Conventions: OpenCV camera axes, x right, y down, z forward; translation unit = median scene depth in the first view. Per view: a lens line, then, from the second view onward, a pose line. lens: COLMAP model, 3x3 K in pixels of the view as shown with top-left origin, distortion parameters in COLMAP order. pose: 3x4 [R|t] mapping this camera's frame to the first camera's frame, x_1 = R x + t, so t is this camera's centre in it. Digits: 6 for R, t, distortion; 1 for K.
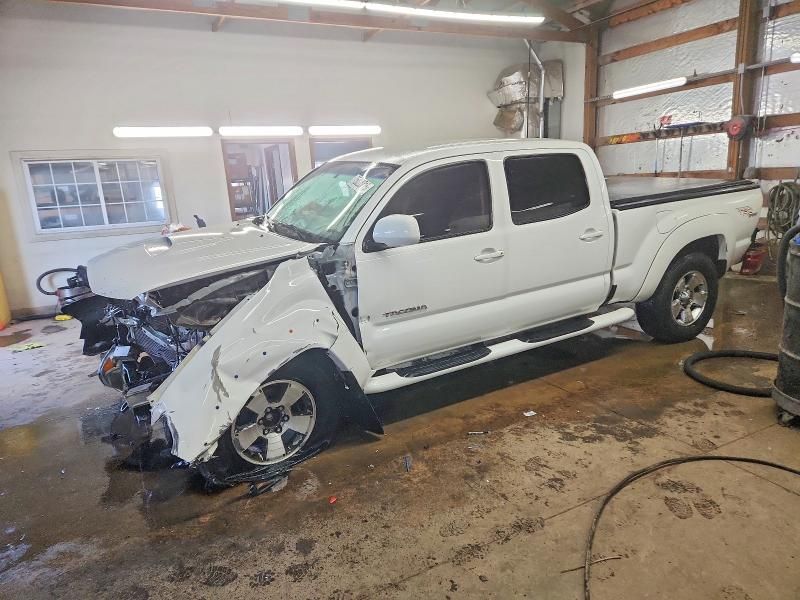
lens RADIAL K [[554.4, 0, 400.0], [0, 554.4, 331.5], [0, 0, 1]] dist [0.045196, -0.034264]
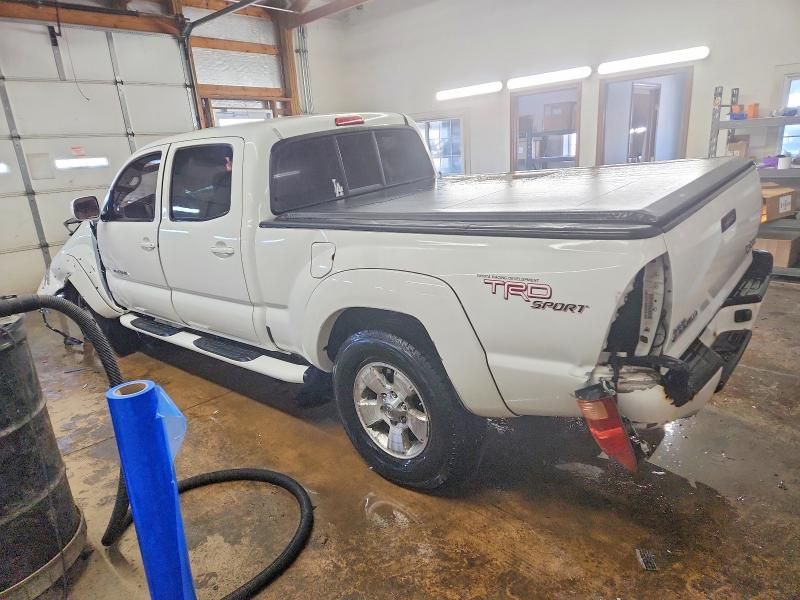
lens RADIAL K [[537.7, 0, 408.4], [0, 537.7, 302.2], [0, 0, 1]] dist [0.032194, -0.002839]
pose [[0.297960, 0.295427, -0.907713, 0.514763], [-0.198841, 0.949254, 0.243677, -0.154142], [0.933639, 0.107884, 0.341583, 0.445339]]
